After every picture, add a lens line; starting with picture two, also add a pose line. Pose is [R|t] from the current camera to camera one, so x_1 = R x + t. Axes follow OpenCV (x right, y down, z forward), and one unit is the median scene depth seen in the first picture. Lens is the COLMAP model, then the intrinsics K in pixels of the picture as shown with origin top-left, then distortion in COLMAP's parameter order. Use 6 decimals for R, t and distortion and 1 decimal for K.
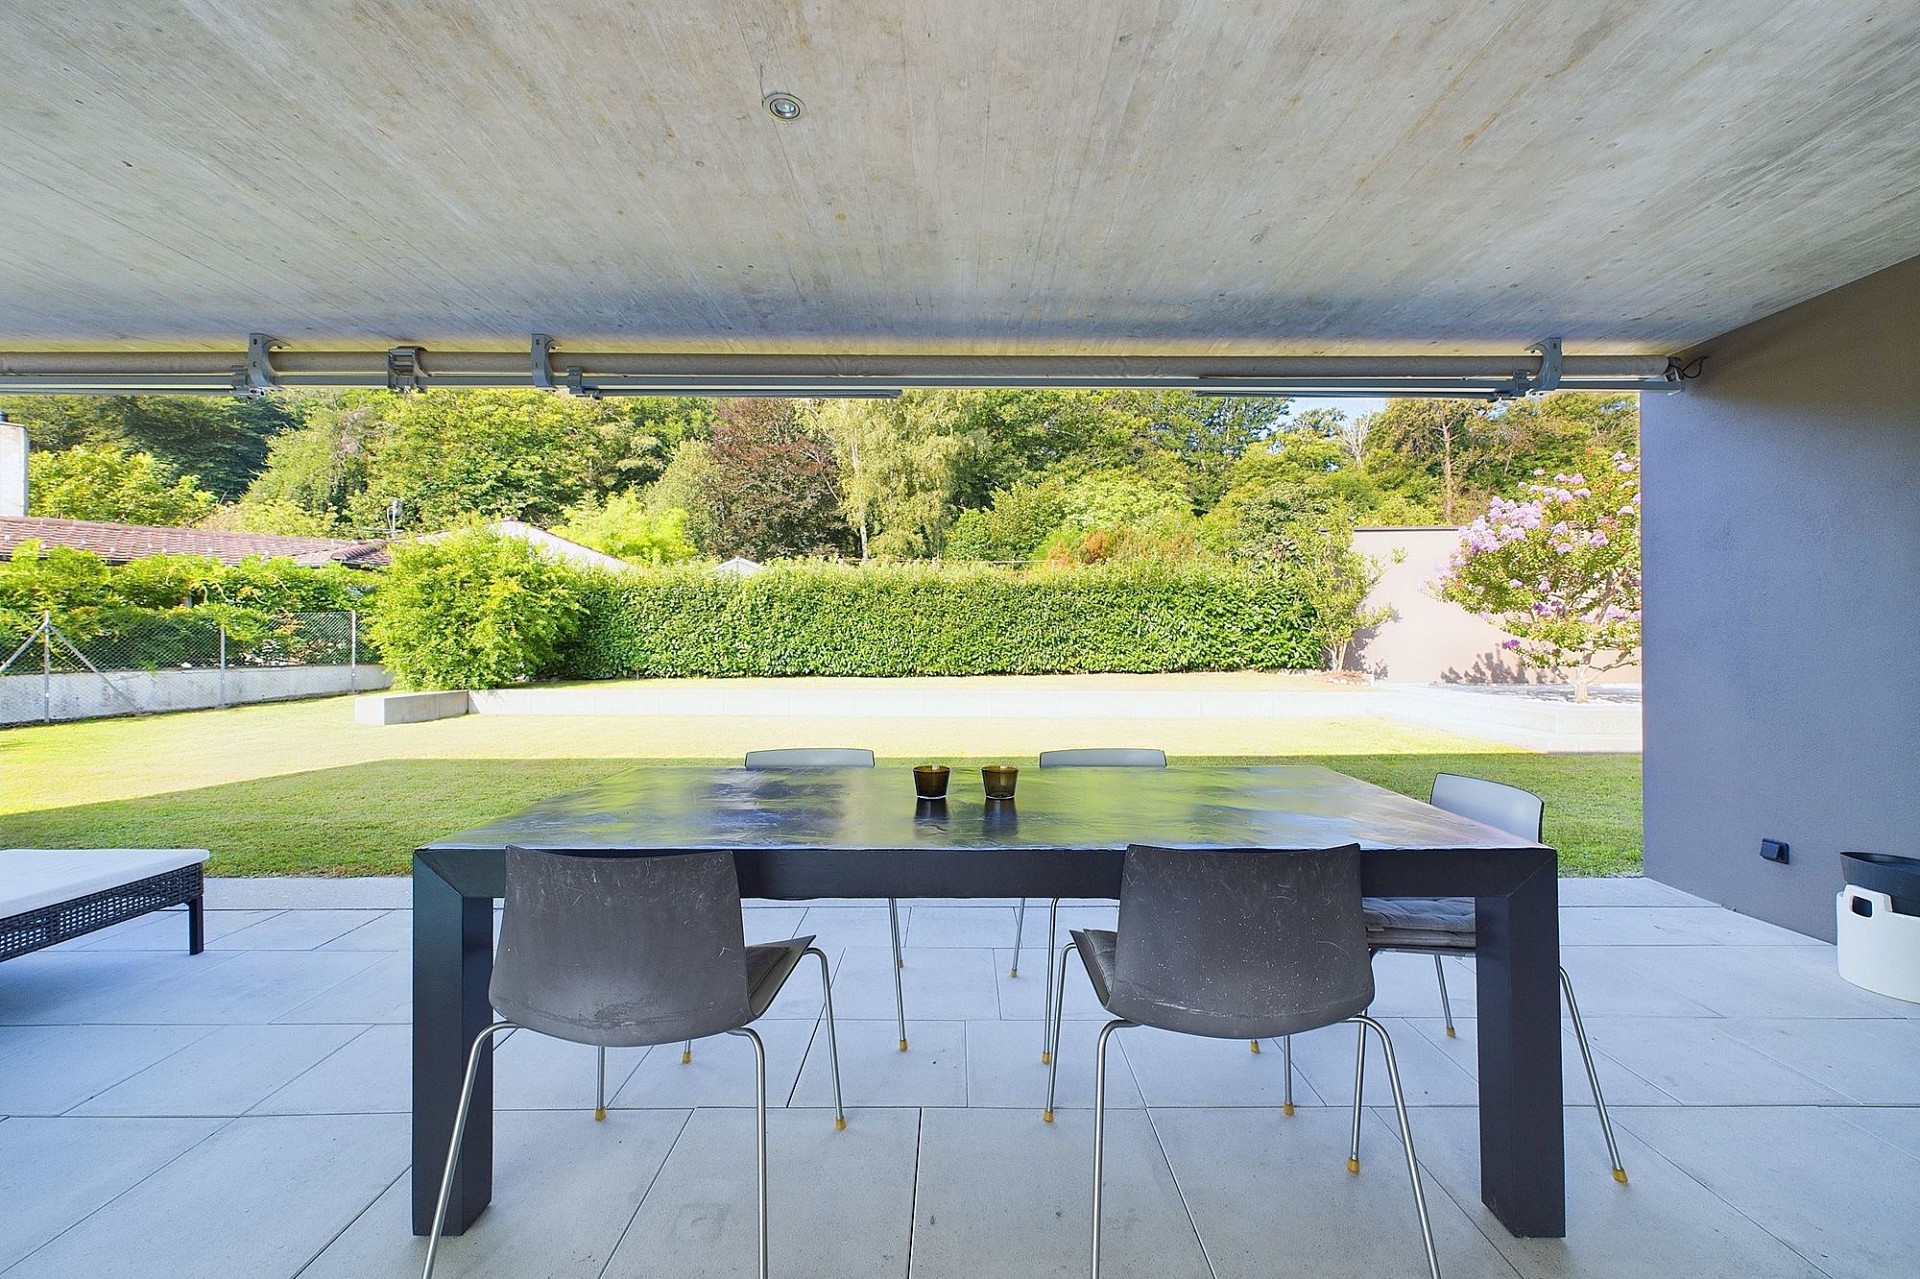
lens RADIAL K [[771.9, 0, 960.0], [0, 771.9, 639.5], [0, 0, 1]] dist [0.000056, 0.000125]
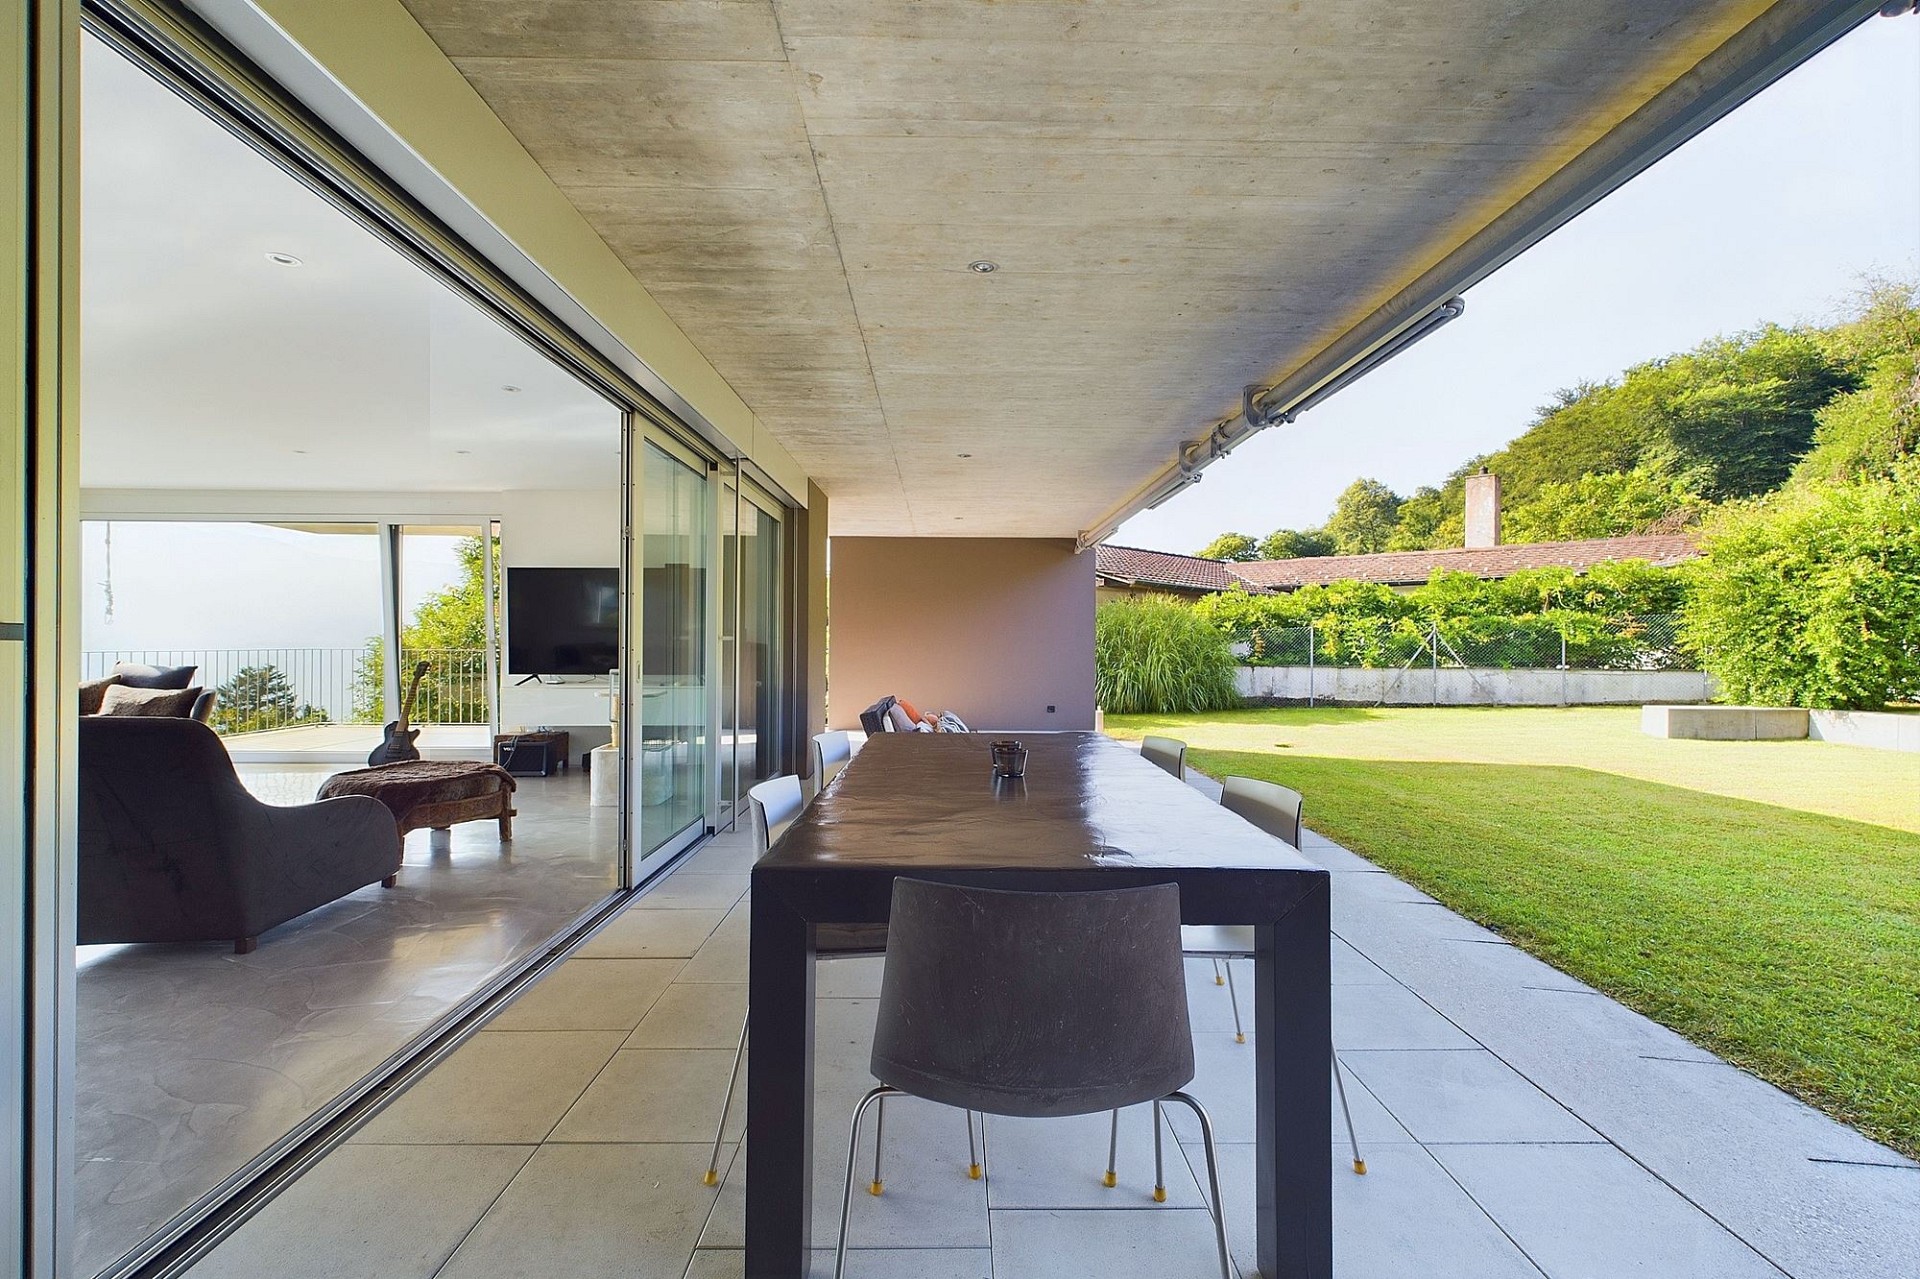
lens RADIAL K [[843.3, 0, 960.0], [0, 843.3, 639.5], [0, 0, 1]] dist [0.000331, 0.000289]
pose [[0.011628, -0.003343, -0.999927, 0.205253], [-0.002114, 0.999992, -0.003368, 0.000998], [0.999930, 0.002153, 0.011620, 0.145080]]
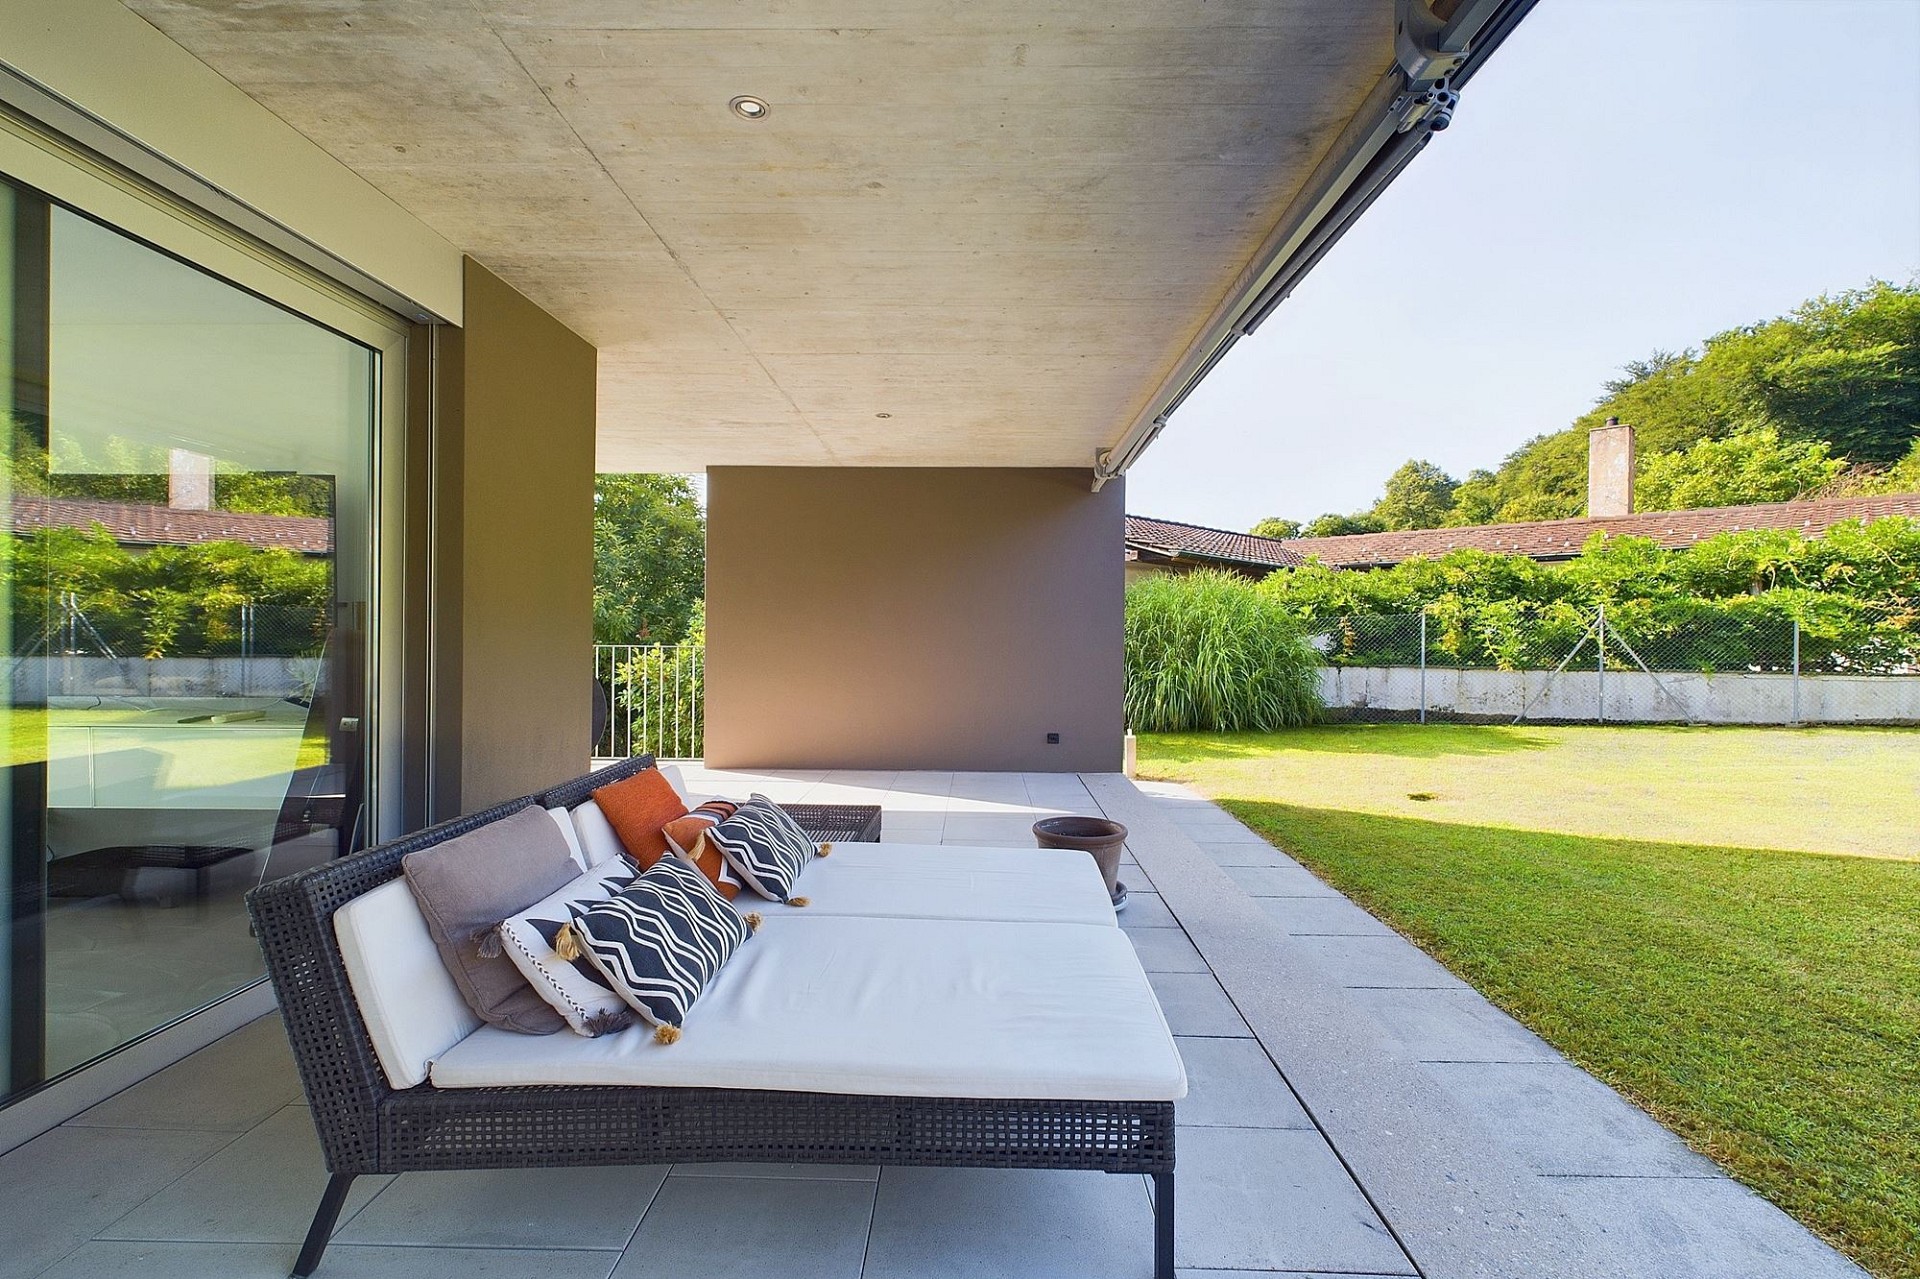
lens RADIAL K [[843.3, 0, 960.0], [0, 843.3, 639.5], [0, 0, 1]] dist [0.000331, 0.000289]
pose [[-0.025261, 0.007591, -0.999652, -0.109419], [-0.005196, 0.999957, 0.007725, 0.001131], [0.999667, 0.005389, -0.025220, 0.201459]]
